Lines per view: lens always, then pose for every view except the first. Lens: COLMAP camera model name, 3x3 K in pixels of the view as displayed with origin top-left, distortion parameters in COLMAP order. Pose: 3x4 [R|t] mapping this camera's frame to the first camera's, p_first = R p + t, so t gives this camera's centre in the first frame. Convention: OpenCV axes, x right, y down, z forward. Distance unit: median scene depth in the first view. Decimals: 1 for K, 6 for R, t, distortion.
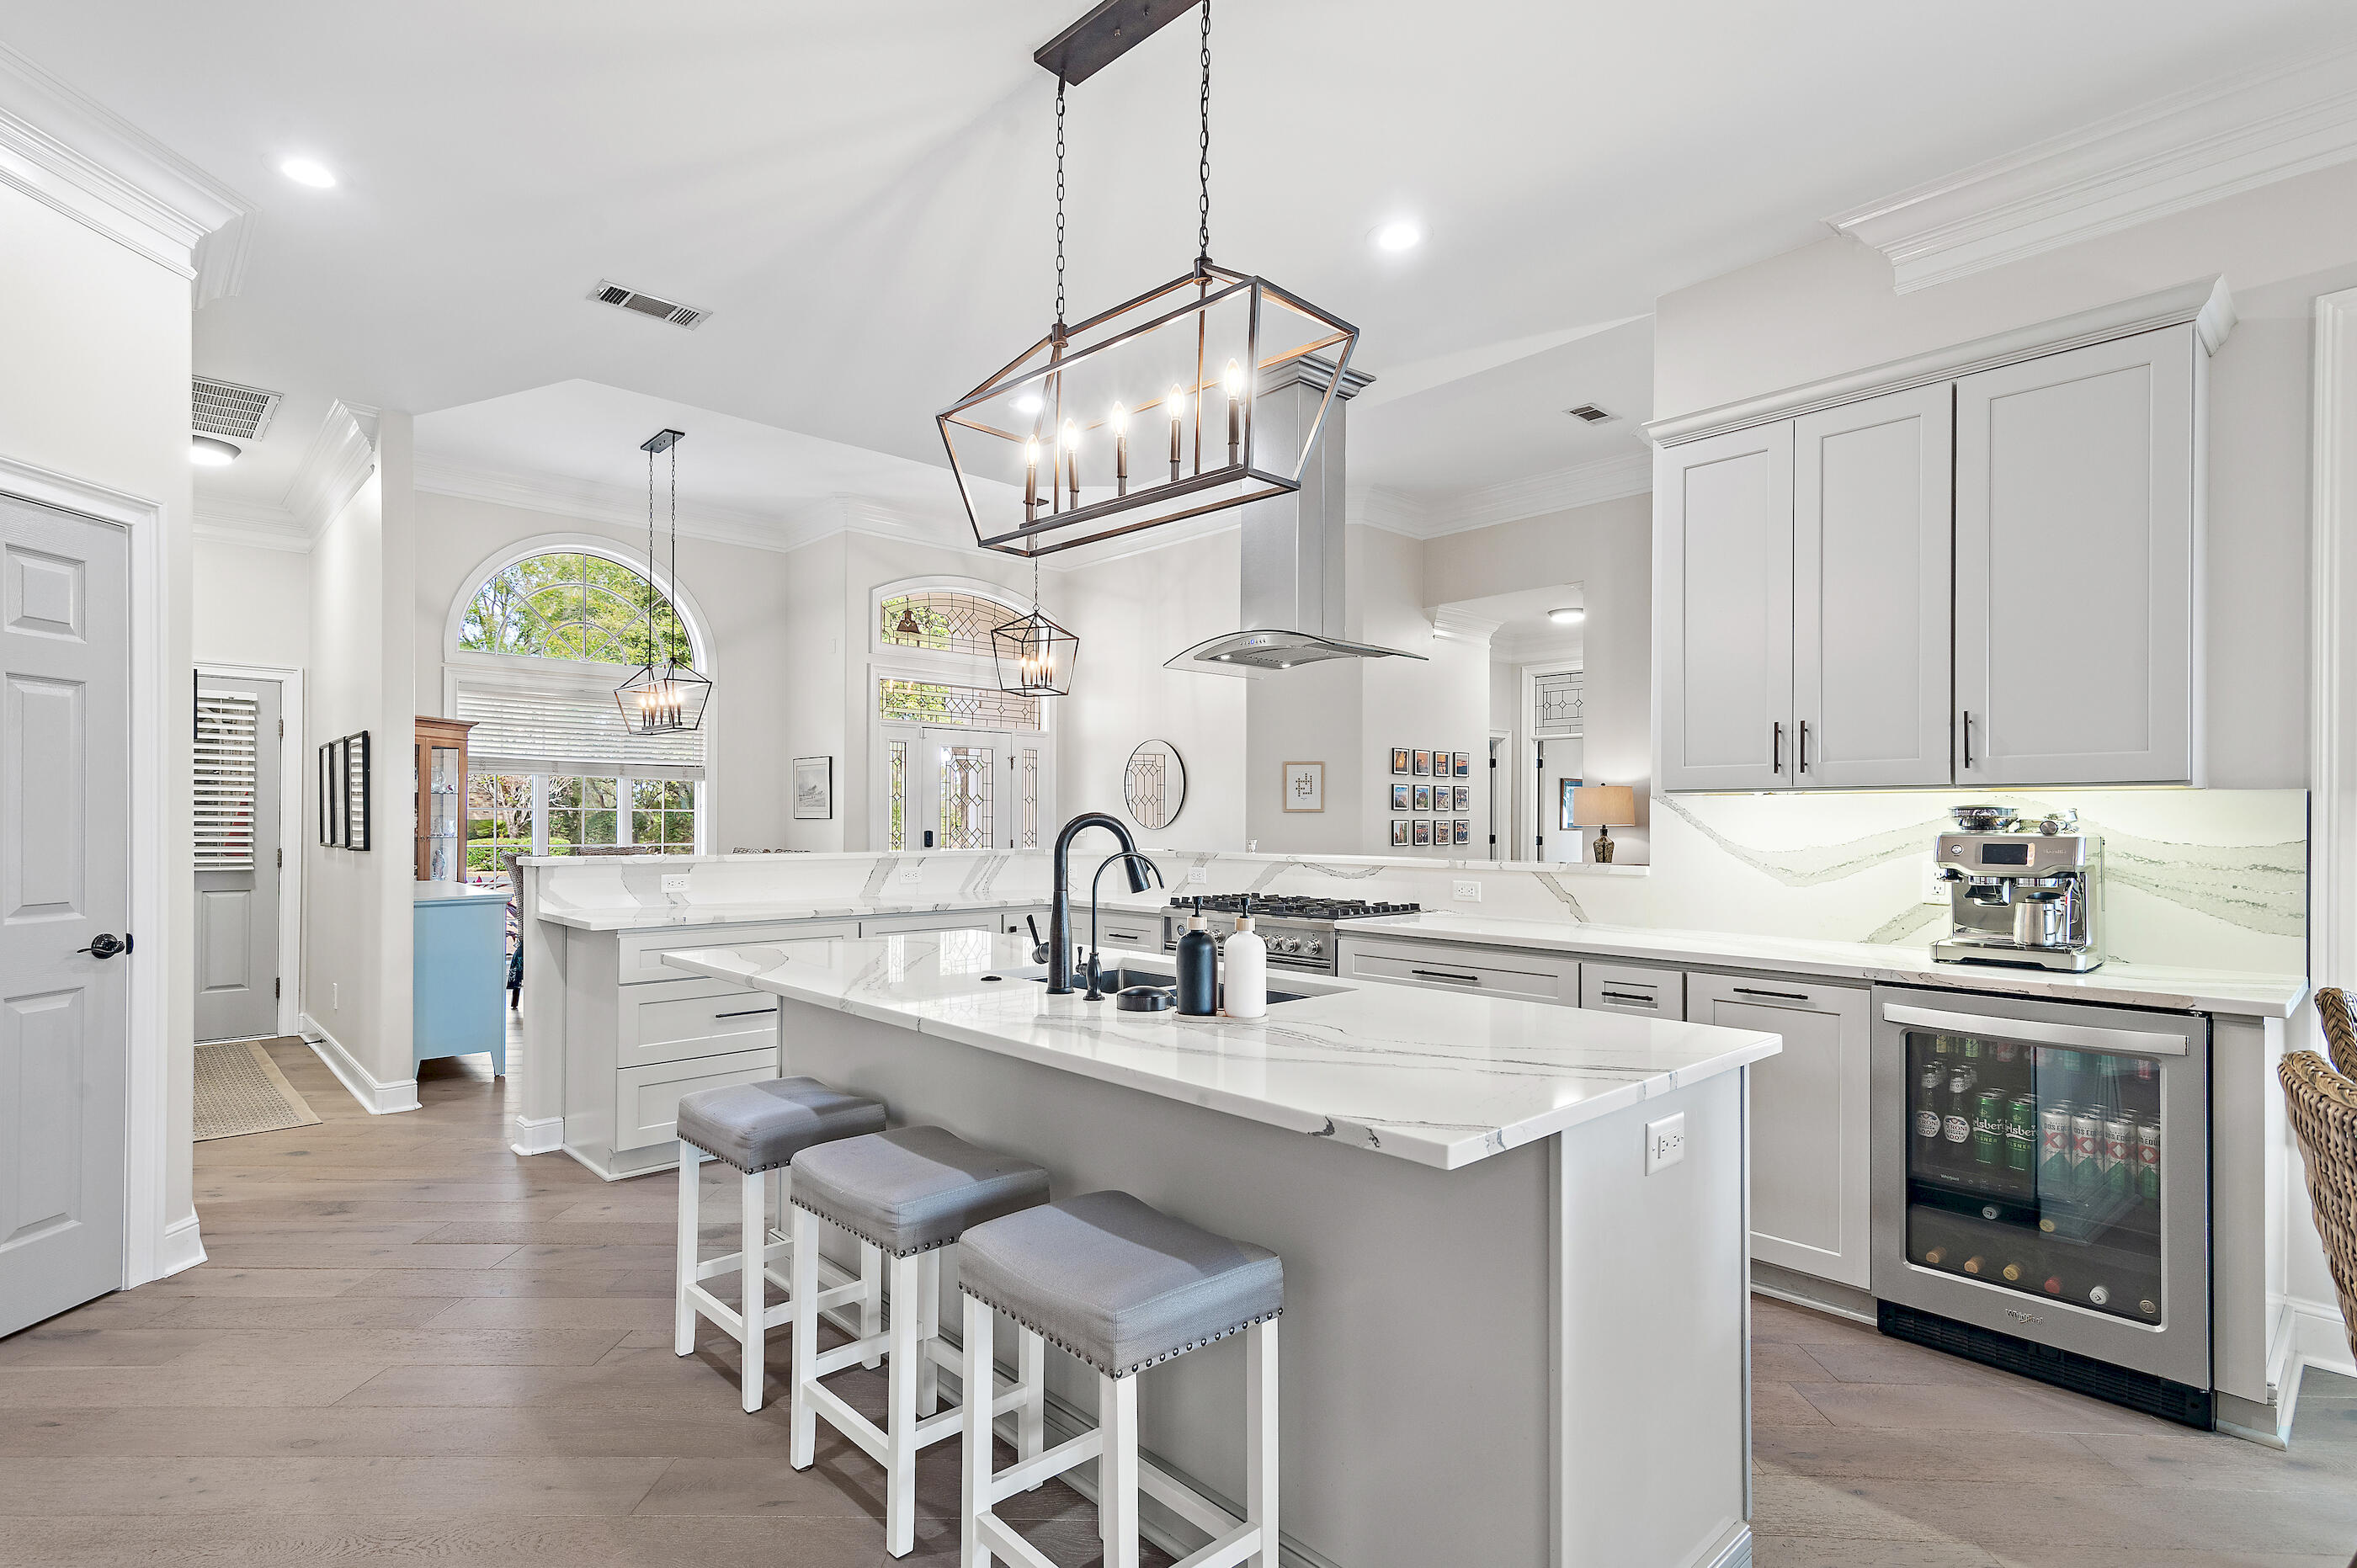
lens RADIAL K [[1136.6, 0, 1169.9], [0, 1136.6, 826.3], [0, 0, 1]] dist [0.012463, -0.000016]
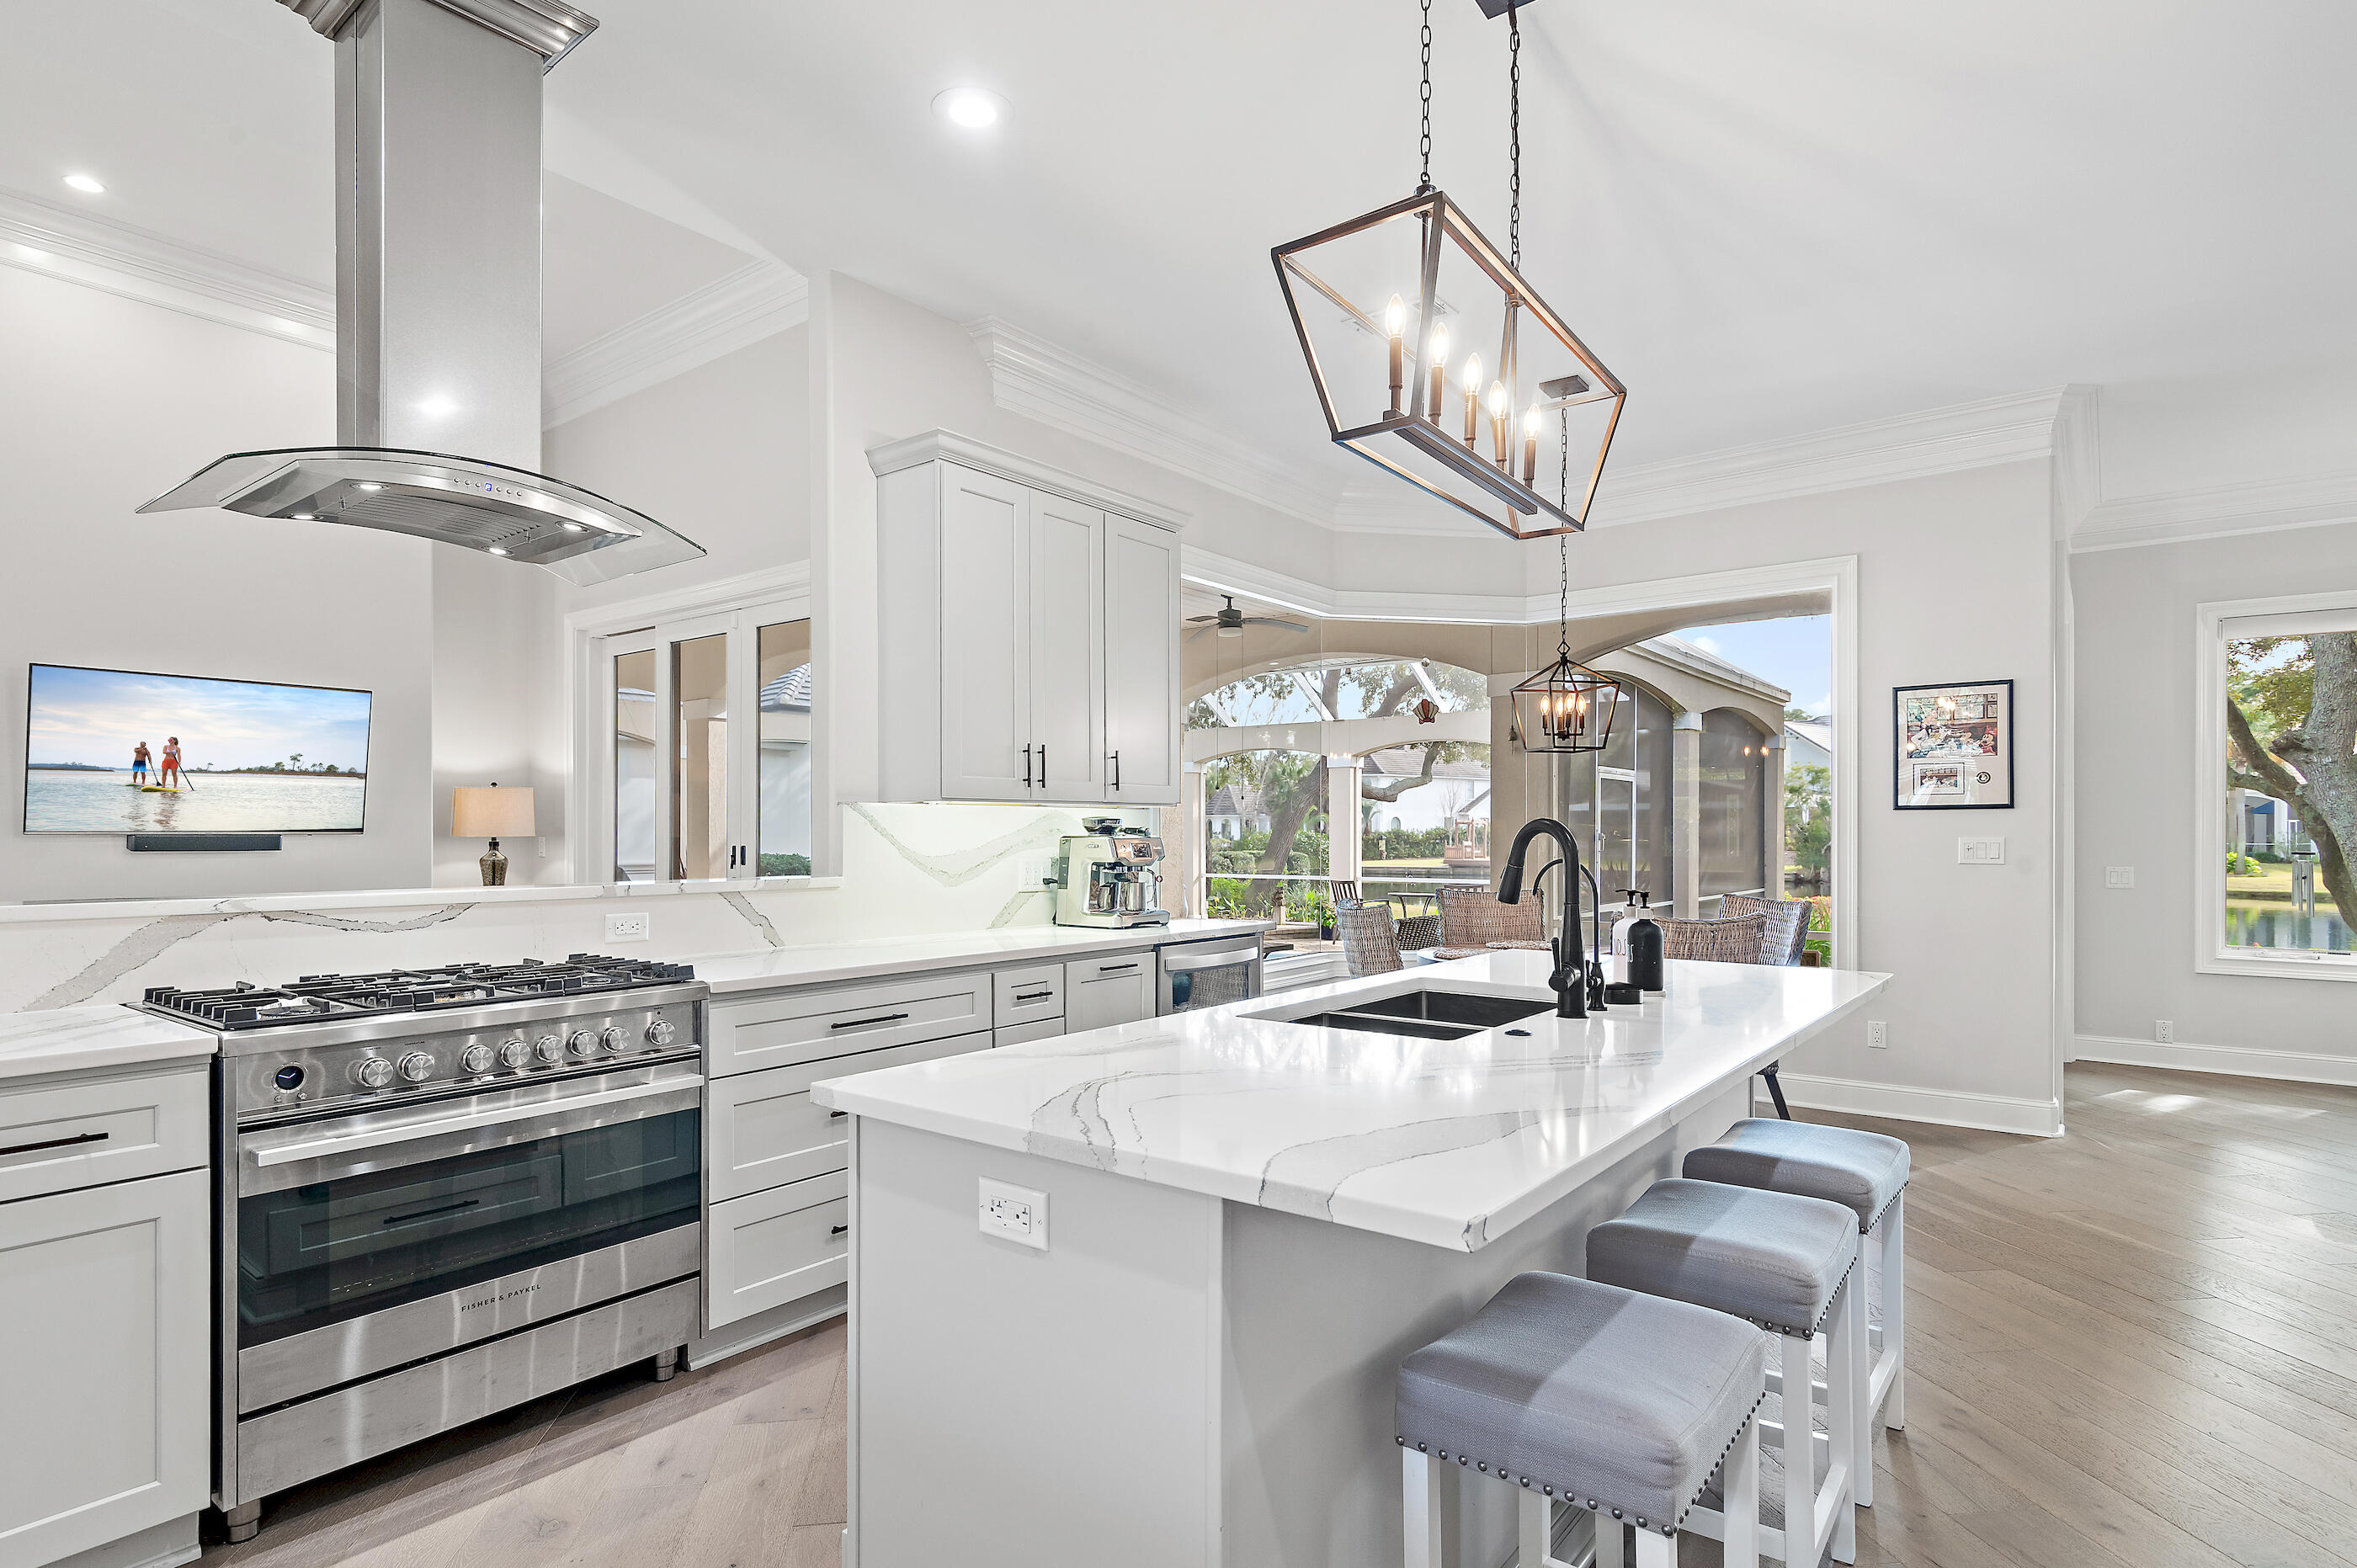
lens RADIAL K [[1205.6, 0, 1178.5], [0, 1205.6, 784.0], [0, 0, 1]] dist [0.002743, 0.000795]
pose [[-0.164935, 0.036466, 0.985630, -0.710358], [0.005845, 0.999335, -0.035995, -0.003370], [-0.986287, -0.000176, -0.165039, 1.062912]]
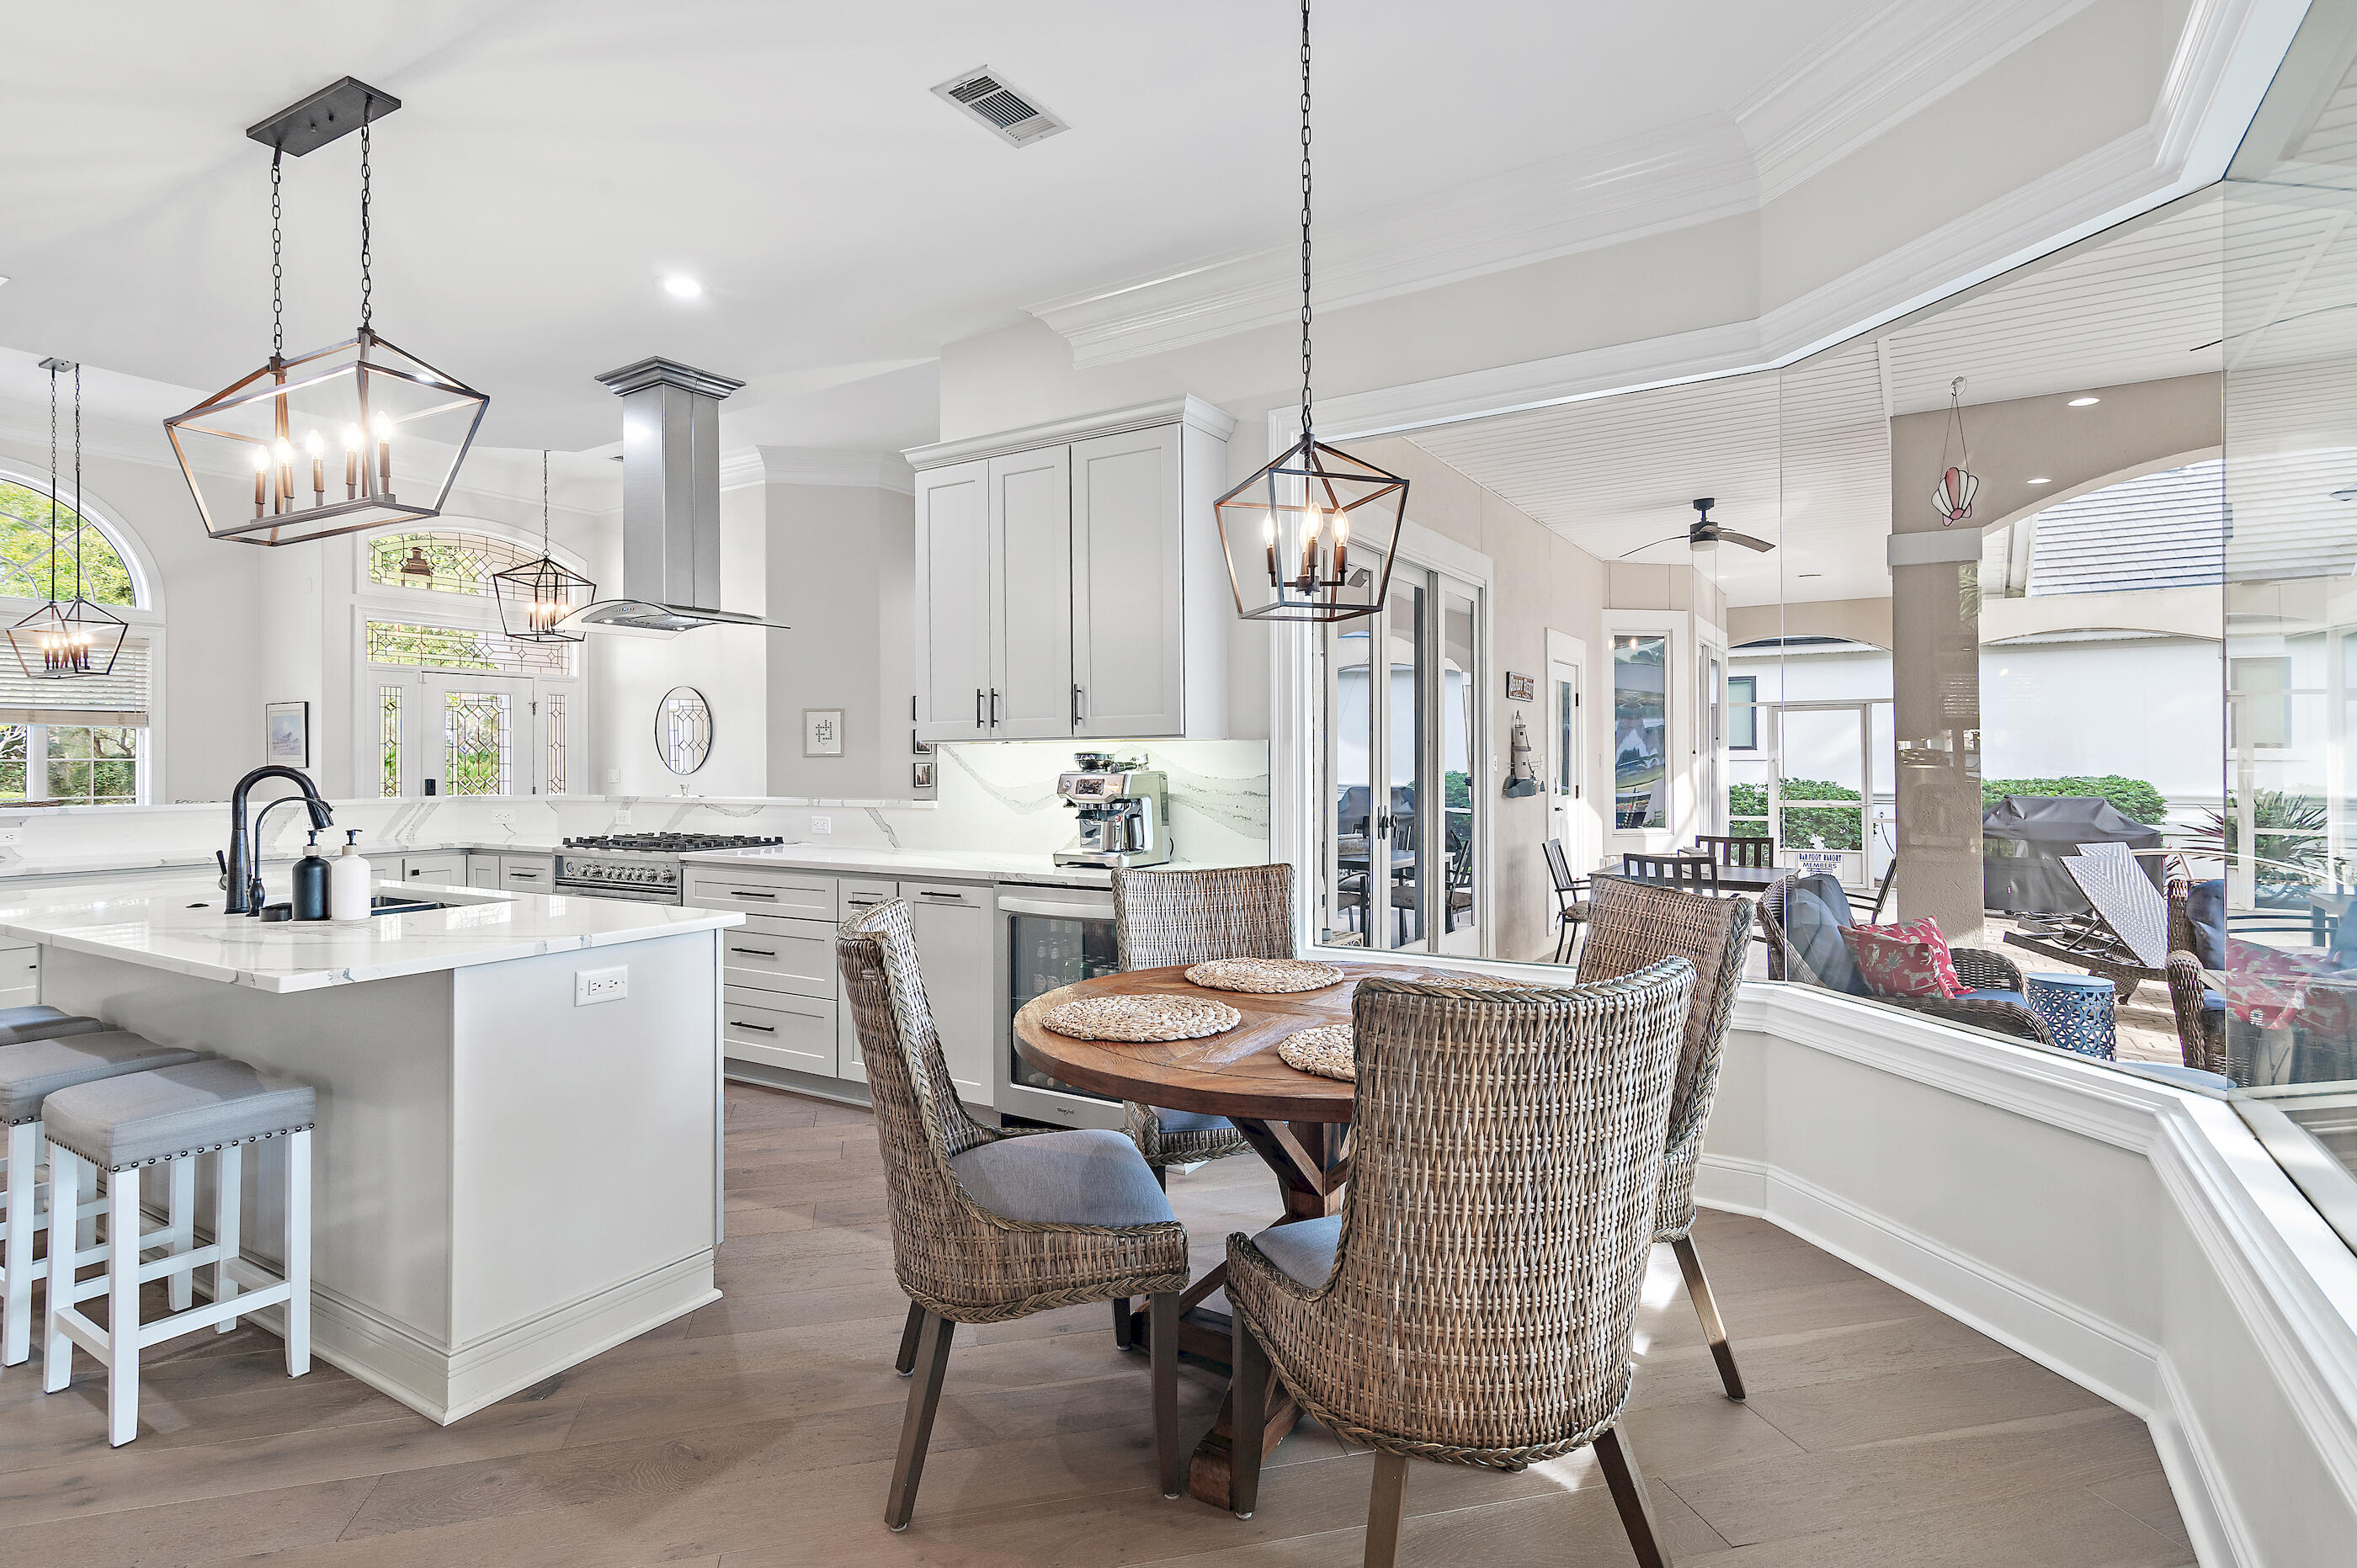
lens RADIAL K [[1162.9, 0, 1159.5], [0, 1162.9, 756.1], [0, 0, 1]] dist [0.014331, 0.000934]
pose [[0.966560, -0.008511, 0.256297, 0.393250], [0.011090, 0.999901, -0.008619, -0.000224], [-0.256199, 0.011173, 0.966560, -0.349412]]
